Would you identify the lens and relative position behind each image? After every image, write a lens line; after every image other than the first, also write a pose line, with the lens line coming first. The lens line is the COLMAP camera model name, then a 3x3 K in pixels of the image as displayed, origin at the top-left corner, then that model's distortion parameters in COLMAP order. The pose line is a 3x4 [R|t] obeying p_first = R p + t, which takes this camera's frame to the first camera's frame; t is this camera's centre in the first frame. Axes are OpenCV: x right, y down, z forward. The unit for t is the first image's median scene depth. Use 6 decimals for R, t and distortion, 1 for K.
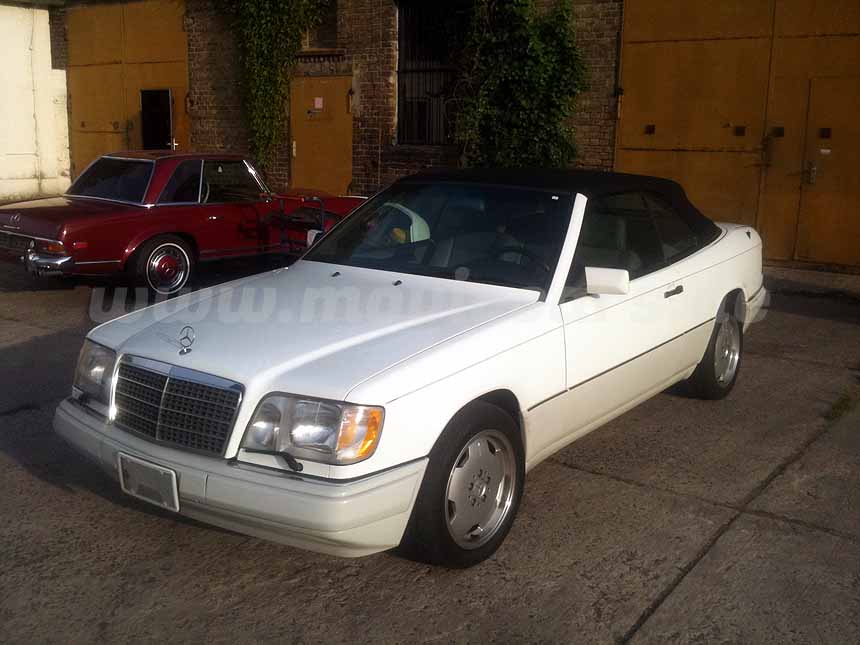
lens RADIAL K [[950.6, 0, 428.4], [0, 950.6, 324.0], [0, 0, 1]] dist [0.001170, 0.000000]
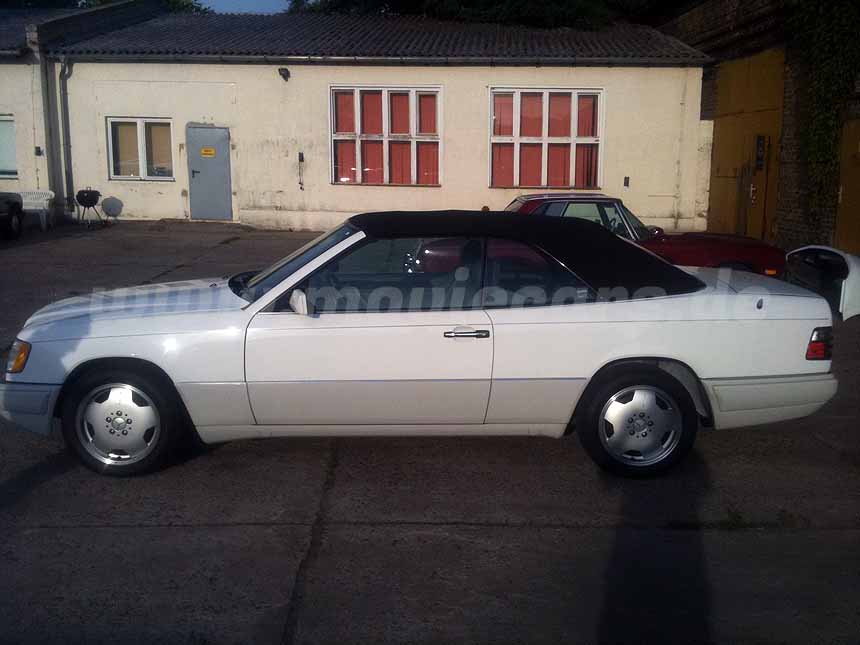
lens RADIAL K [[950.6, 0, 424.1], [0, 950.6, 317.0], [0, 0, 1]] dist [0.001170, 0.000000]
pose [[0.591915, 0.125236, -0.796212, 0.348539], [-0.167440, 0.985410, 0.030518, -0.025273], [0.788417, 0.115253, 0.604248, 0.117143]]
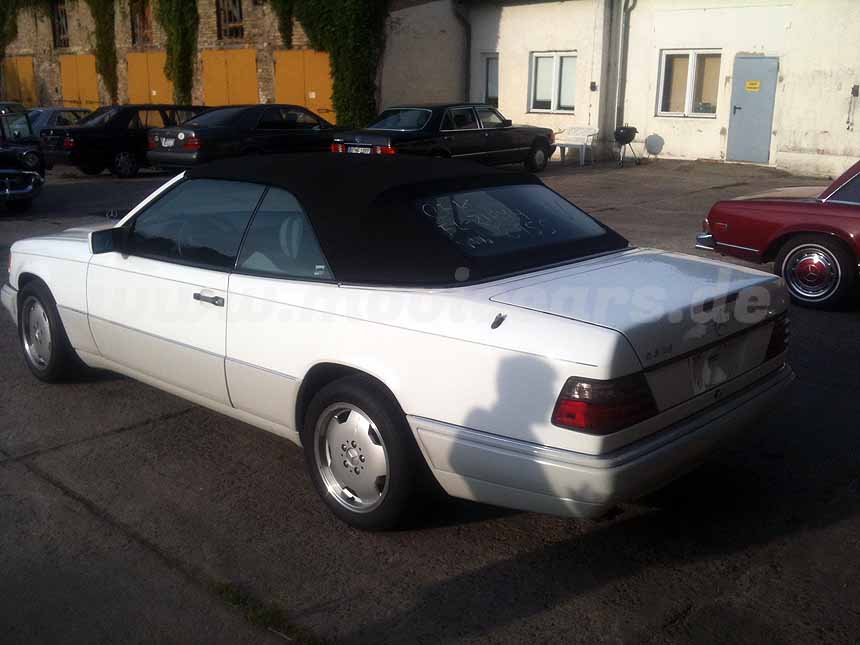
lens RADIAL K [[950.6, 0, 425.6], [0, 950.6, 328.4], [0, 0, 1]] dist [0.001170, 0.000000]
pose [[-0.162438, 0.227123, -0.960223, 0.356985], [-0.206054, 0.943884, 0.258116, -0.091493], [0.964964, 0.239785, -0.106523, 0.432379]]
